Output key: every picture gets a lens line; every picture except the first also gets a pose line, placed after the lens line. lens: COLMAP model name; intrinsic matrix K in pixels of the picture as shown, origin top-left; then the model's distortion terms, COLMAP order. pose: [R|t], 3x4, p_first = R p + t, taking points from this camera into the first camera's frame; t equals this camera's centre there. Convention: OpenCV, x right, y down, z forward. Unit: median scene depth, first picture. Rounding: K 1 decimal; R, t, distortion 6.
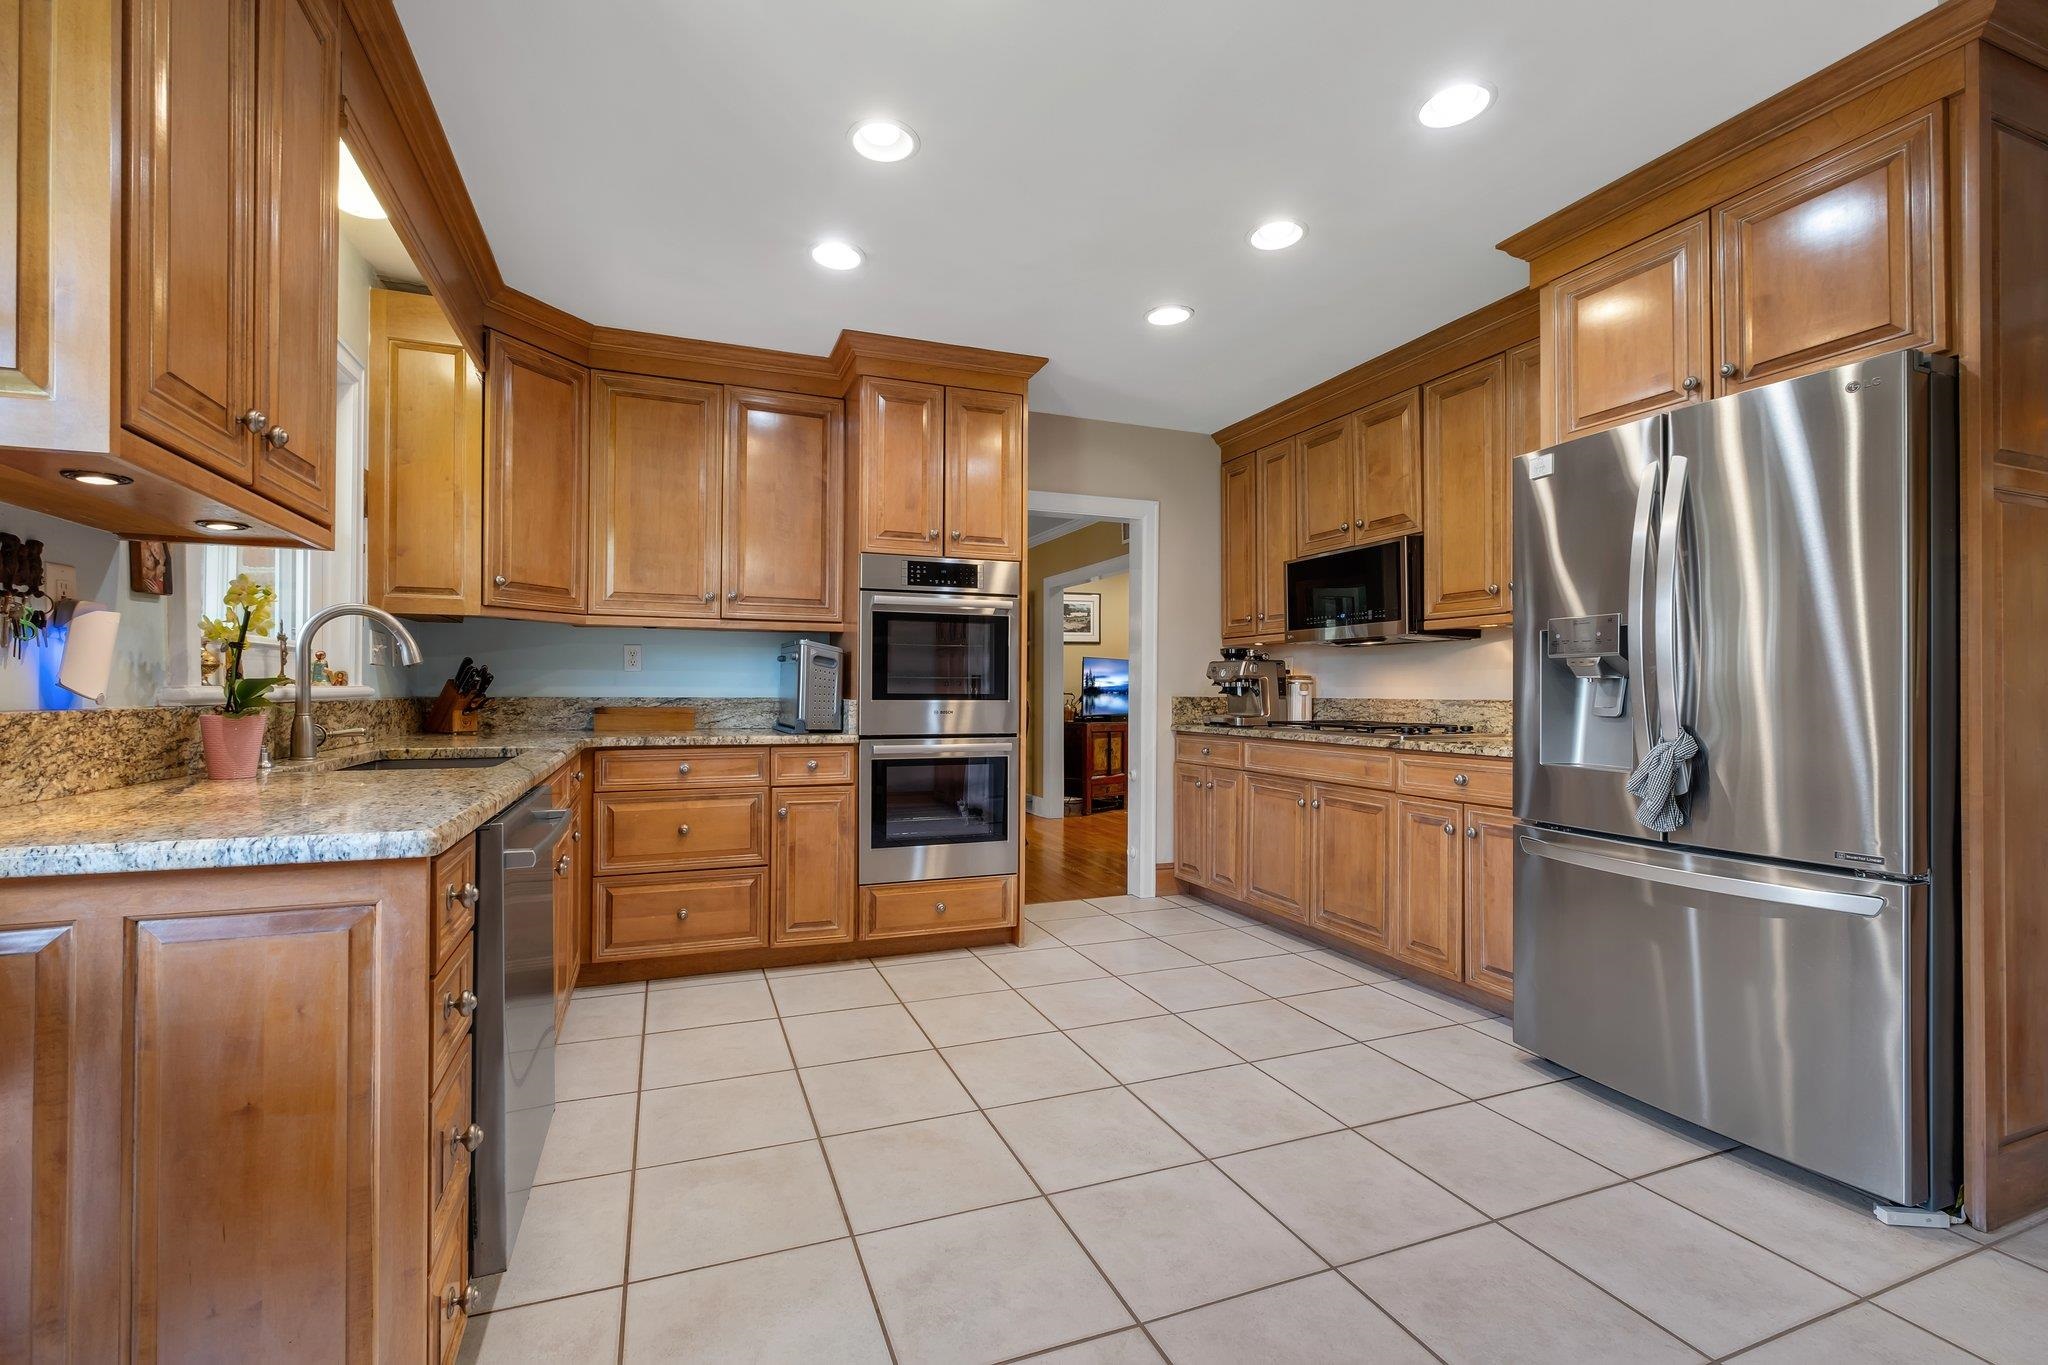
lens RADIAL K [[881.8, 0, 994.5], [0, 881.8, 692.7], [0, 0, 1]] dist [-0.003604, -0.000004]
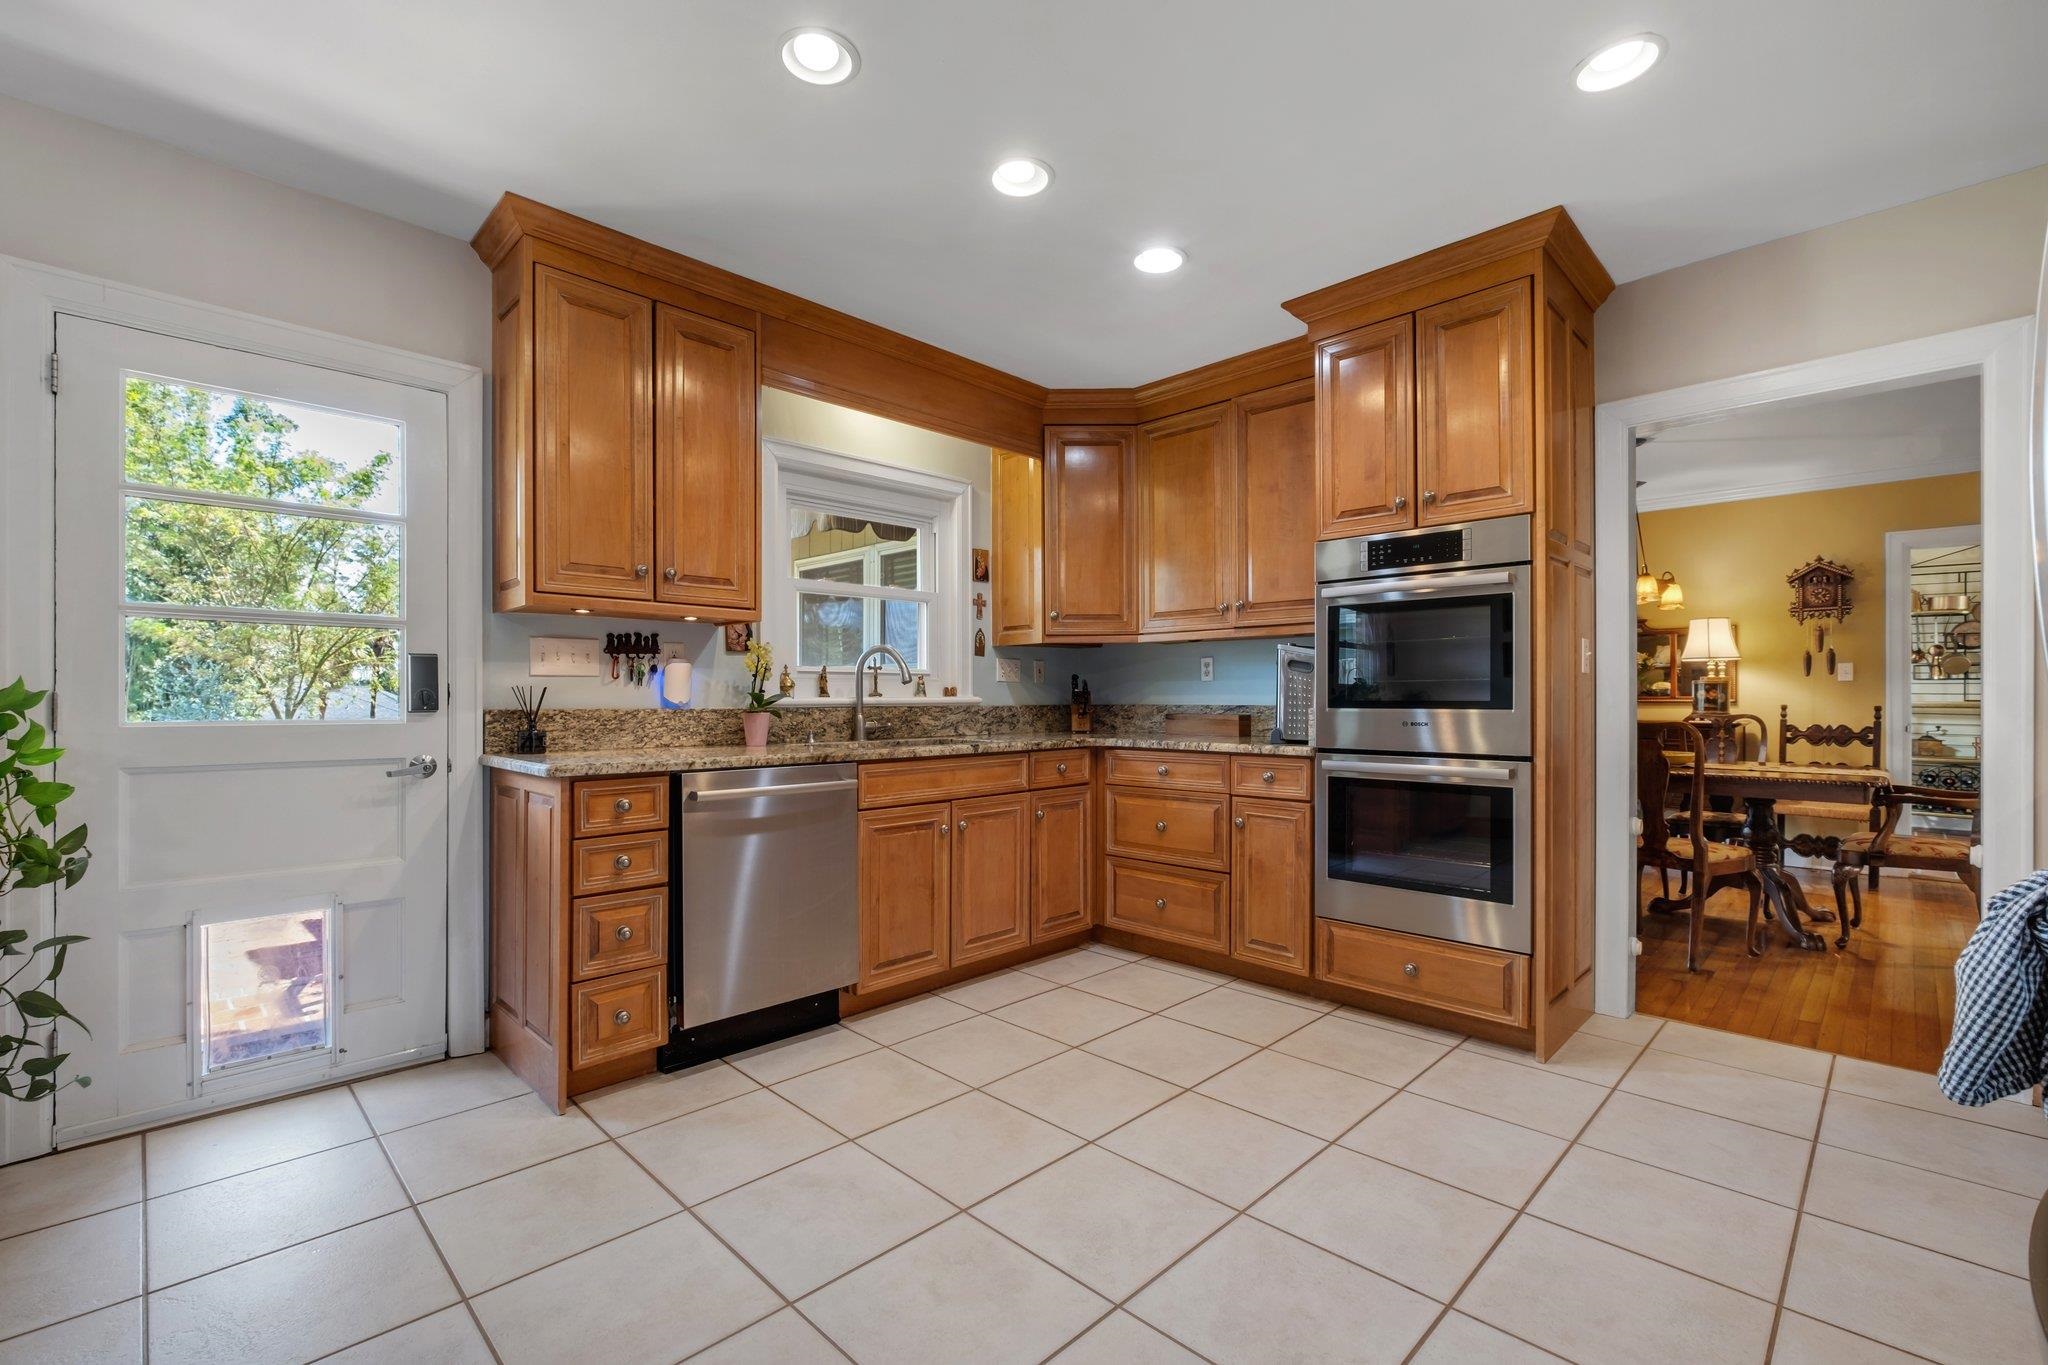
lens RADIAL K [[882.5, 0, 1012.6], [0, 882.5, 705.0], [0, 0, 1]] dist [-0.016756, 0.000601]
pose [[0.405626, 0.000674, -0.914039, 0.539687], [0.001311, 0.999998, 0.001319, 0.003696], [0.914038, -0.001734, 0.405624, 0.364026]]
